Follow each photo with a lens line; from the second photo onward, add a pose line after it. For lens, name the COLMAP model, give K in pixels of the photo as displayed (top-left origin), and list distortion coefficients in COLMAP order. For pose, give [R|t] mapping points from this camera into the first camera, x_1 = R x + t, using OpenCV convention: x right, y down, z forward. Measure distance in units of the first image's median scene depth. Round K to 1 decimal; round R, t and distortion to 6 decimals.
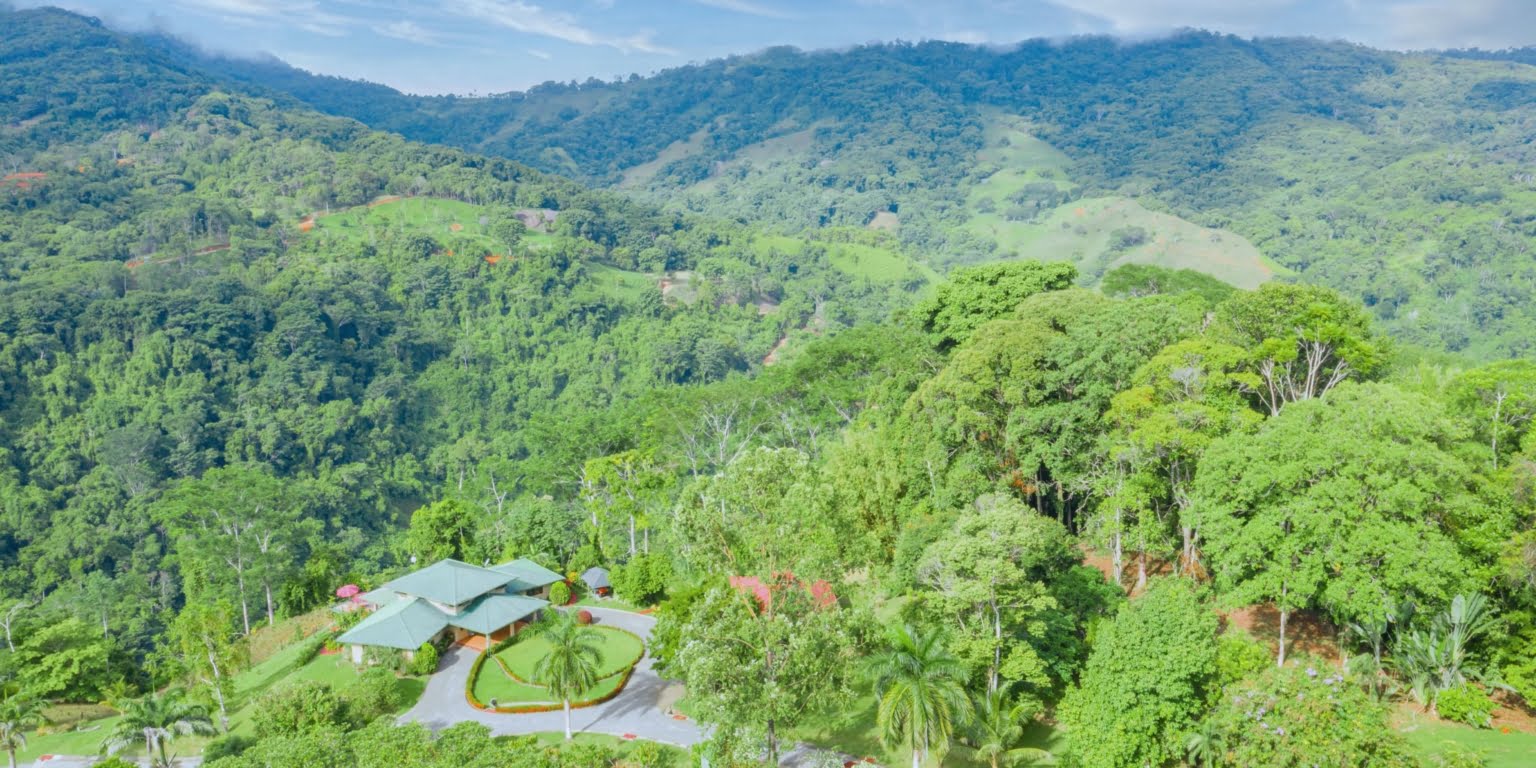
lens RADIAL K [[1218.0, 0, 766.4], [0, 1218.0, 378.0], [0, 0, 1]] dist [-0.011818, 0.013636]
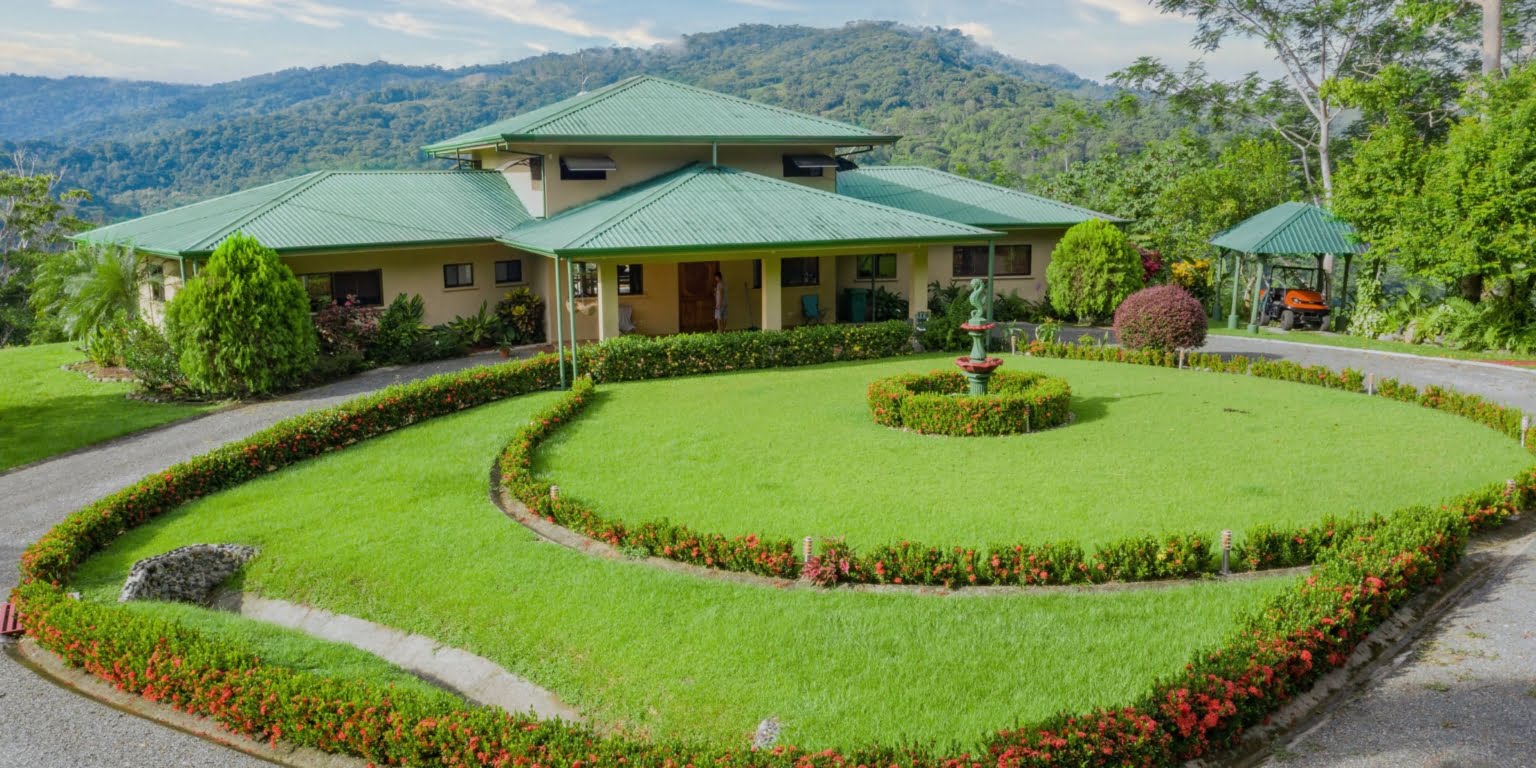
lens RADIAL K [[1218.0, 0, 766.7], [0, 1218.0, 392.7], [0, 0, 1]] dist [-0.011818, 0.013636]
pose [[0.815956, 0.099551, -0.569479, -0.015136], [-0.108640, 0.993917, 0.018086, 0.034351], [0.567815, 0.047111, 0.821807, 0.133110]]
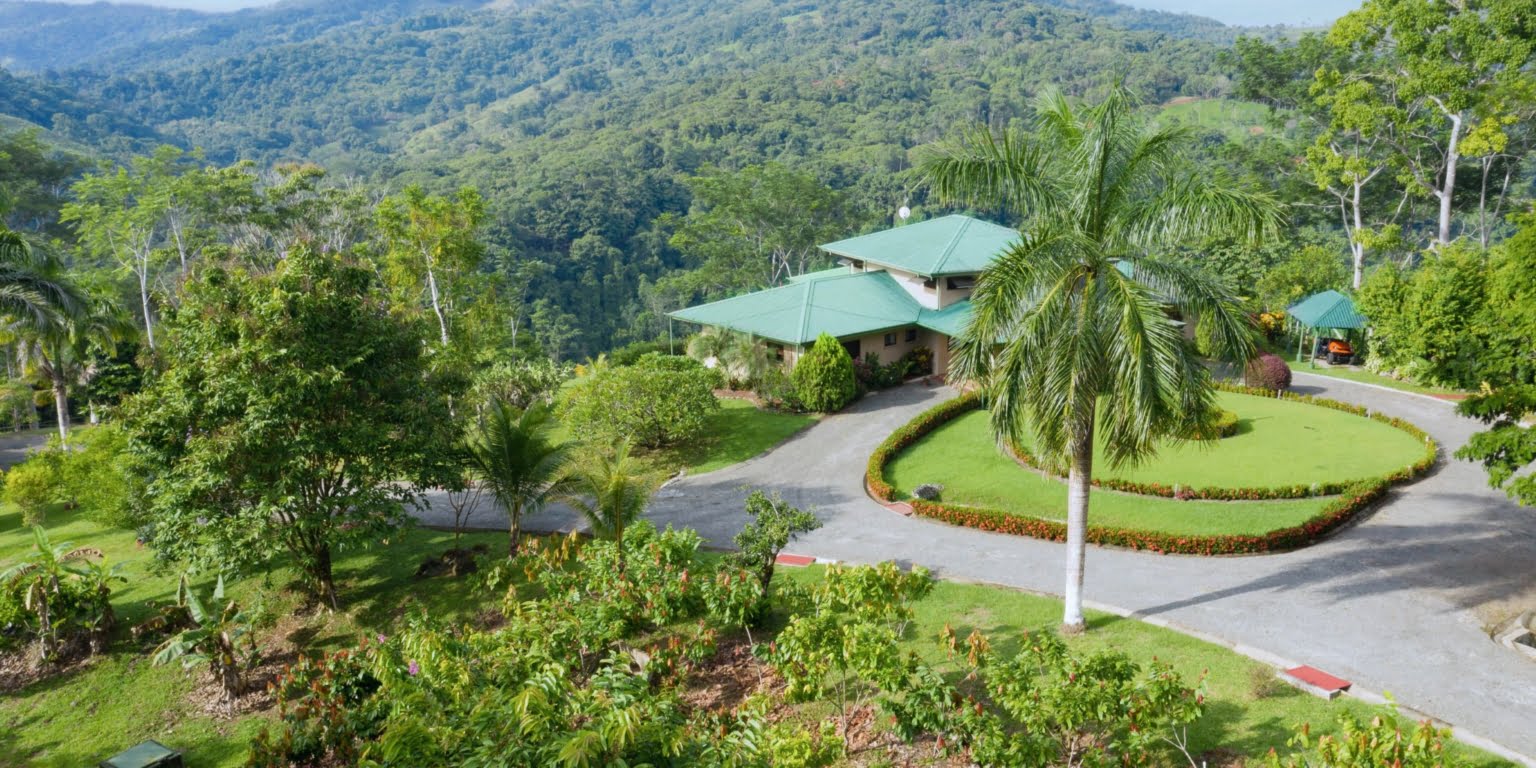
lens RADIAL K [[1218.0, 0, 765.5], [0, 1218.0, 388.3], [0, 0, 1]] dist [-0.011818, 0.013636]
pose [[0.803083, 0.135169, -0.580333, -0.009329], [-0.110898, 0.990820, 0.077314, 0.030901], [0.585456, 0.002268, 0.810701, 0.099425]]
